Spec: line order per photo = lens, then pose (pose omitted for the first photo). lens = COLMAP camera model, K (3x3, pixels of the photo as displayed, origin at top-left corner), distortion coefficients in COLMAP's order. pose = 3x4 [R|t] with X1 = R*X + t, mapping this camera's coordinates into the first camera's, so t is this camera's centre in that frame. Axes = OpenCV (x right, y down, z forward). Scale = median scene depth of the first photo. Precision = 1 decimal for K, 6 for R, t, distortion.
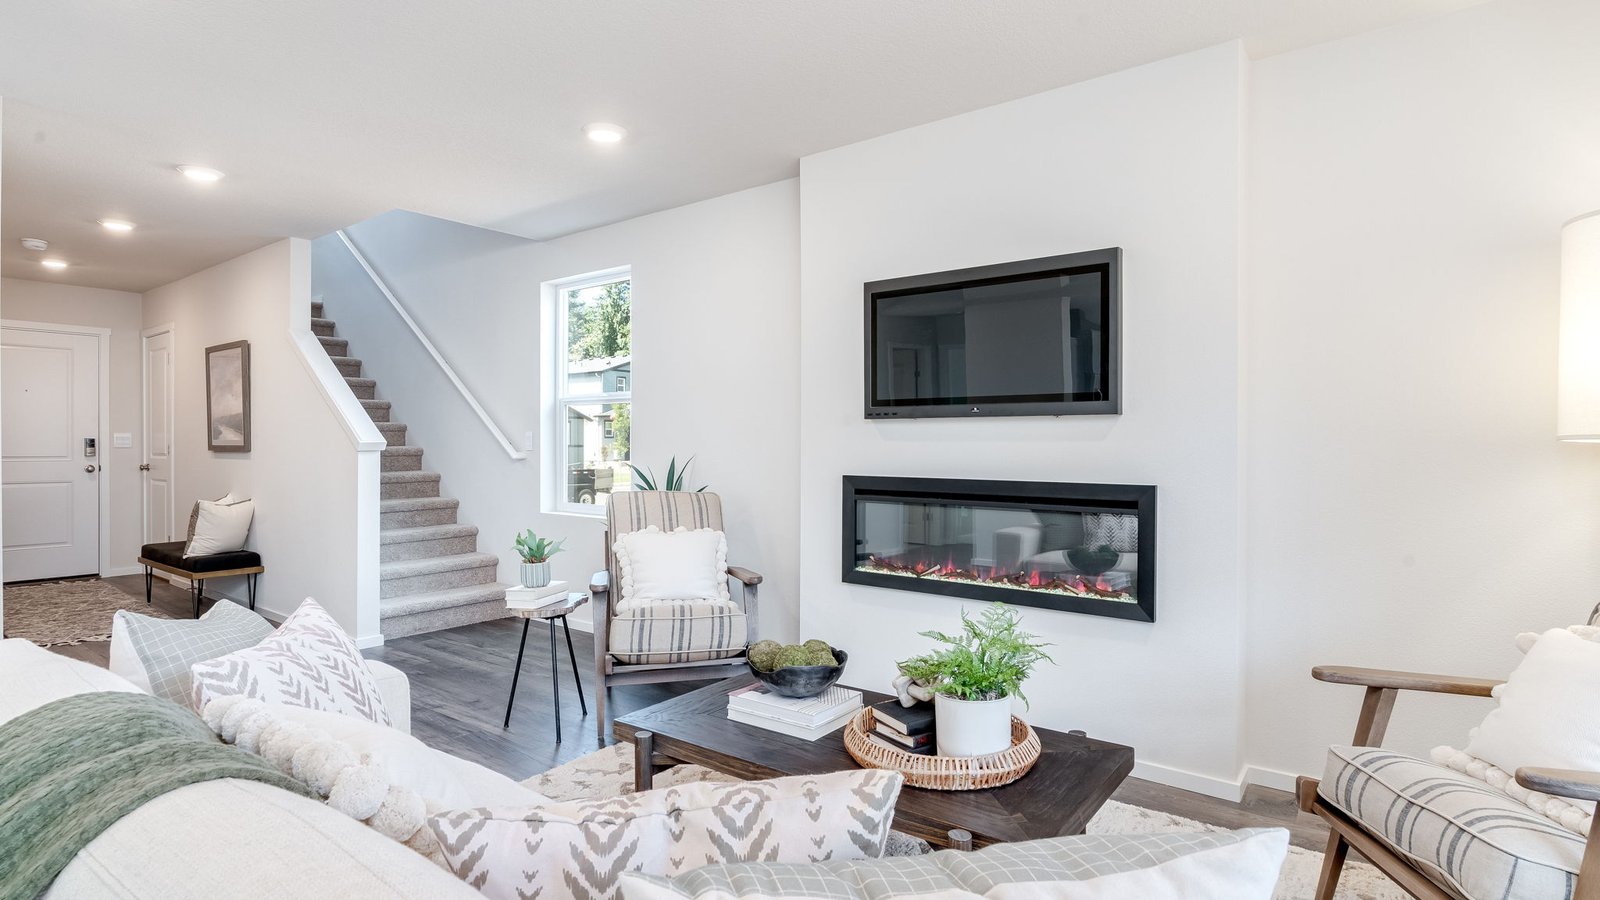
lens RADIAL K [[812.0, 0, 799.5], [0, 812.0, 448.6], [0, 0, 1]] dist [-0.020491, 0.010824]
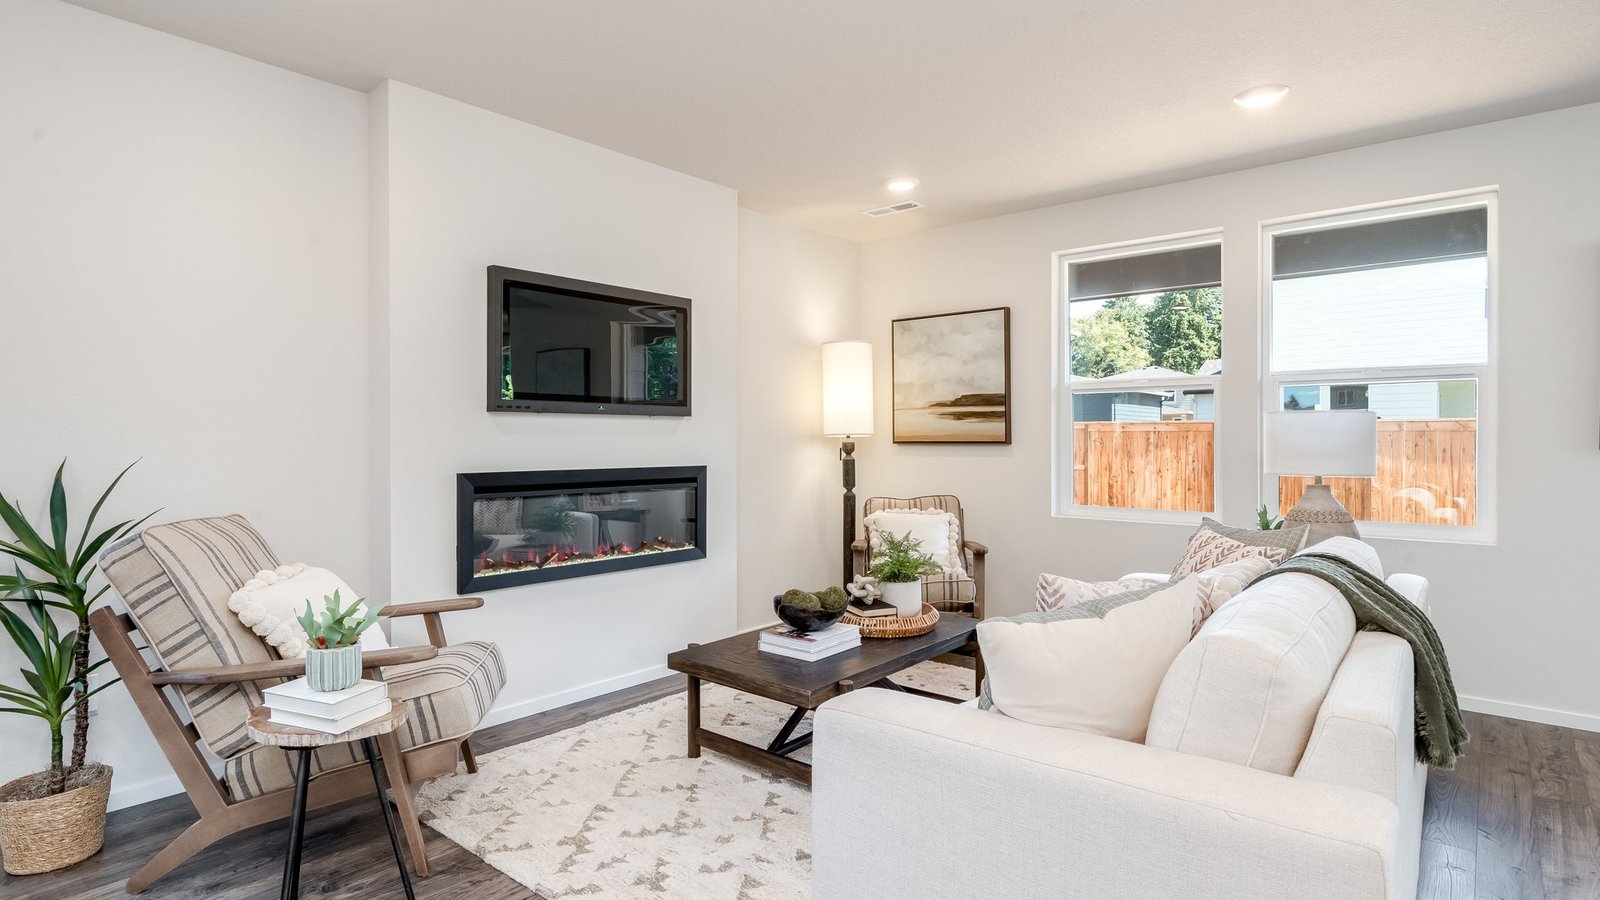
lens RADIAL K [[812.0, 0, 790.2], [0, 812.0, 444.0], [0, 0, 1]] dist [-0.020491, 0.010824]
pose [[0.054780, -0.008468, 0.998463, -0.912678], [0.003379, 0.999960, 0.008295, -0.005673], [-0.998493, 0.002919, 0.054806, 0.671197]]
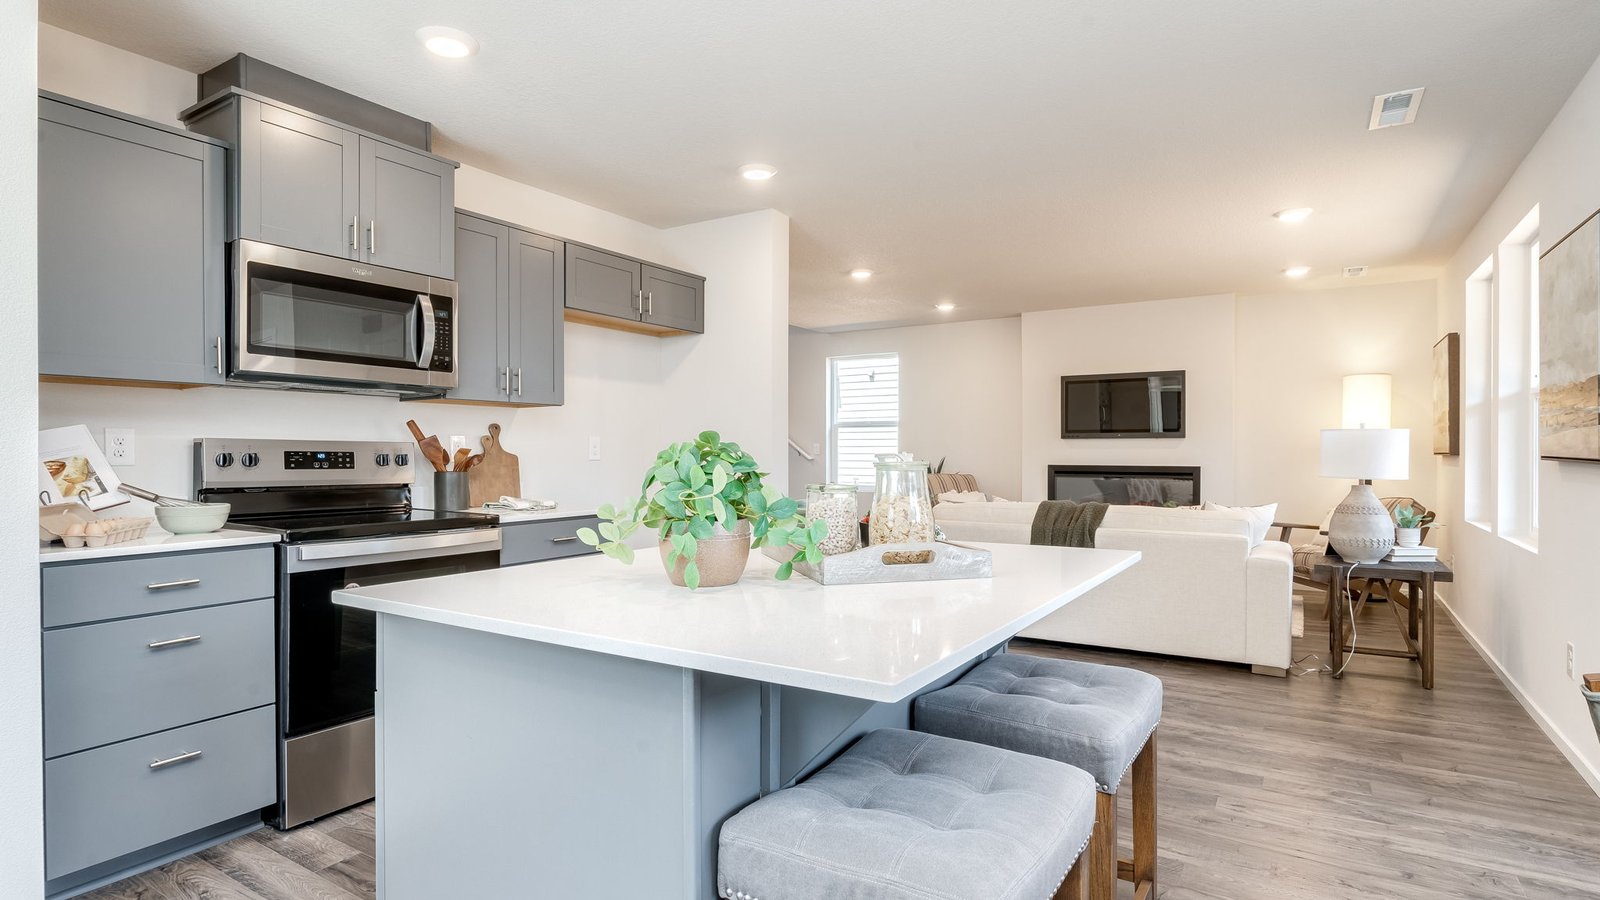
lens RADIAL K [[812.0, 0, 803.3], [0, 812.0, 449.4], [0, 0, 1]] dist [-0.020491, 0.010824]
pose [[0.995471, -0.000867, 0.095063, -0.898879], [0.001256, 0.999991, -0.004036, 0.000536], [-0.095059, 0.004137, 0.995463, -1.209882]]
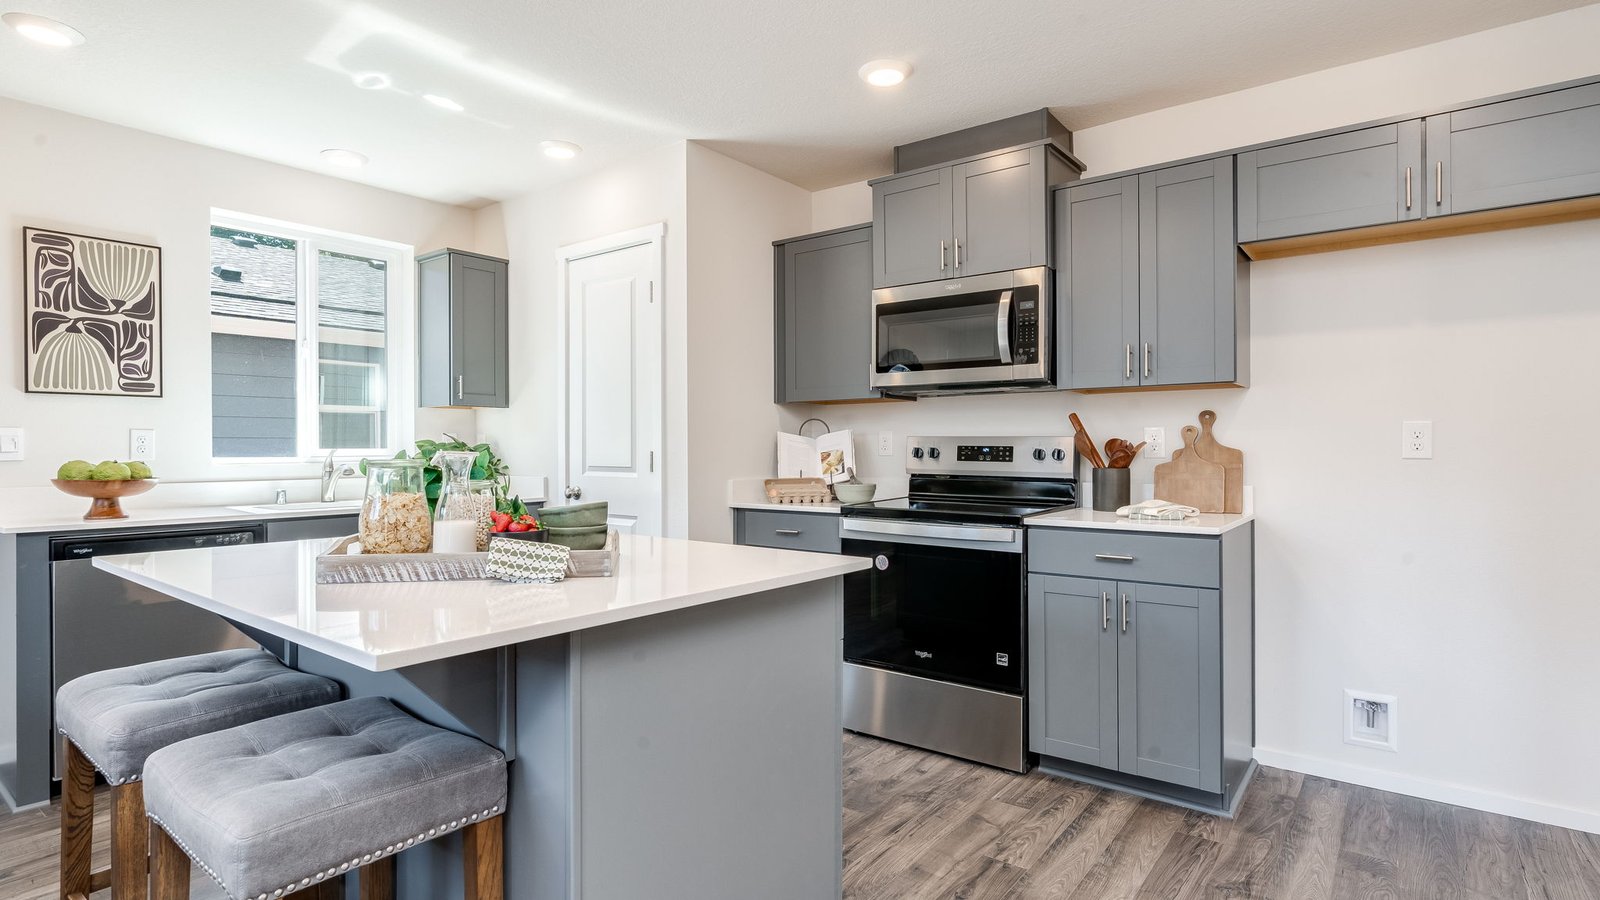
lens RADIAL K [[812.0, 0, 790.4], [0, 812.0, 453.8], [0, 0, 1]] dist [-0.020491, 0.010824]
pose [[-0.004469, 0.007001, -0.999966, -0.269057], [0.002473, 0.999973, 0.006990, 0.000625], [0.999987, -0.002442, -0.004486, -0.464228]]
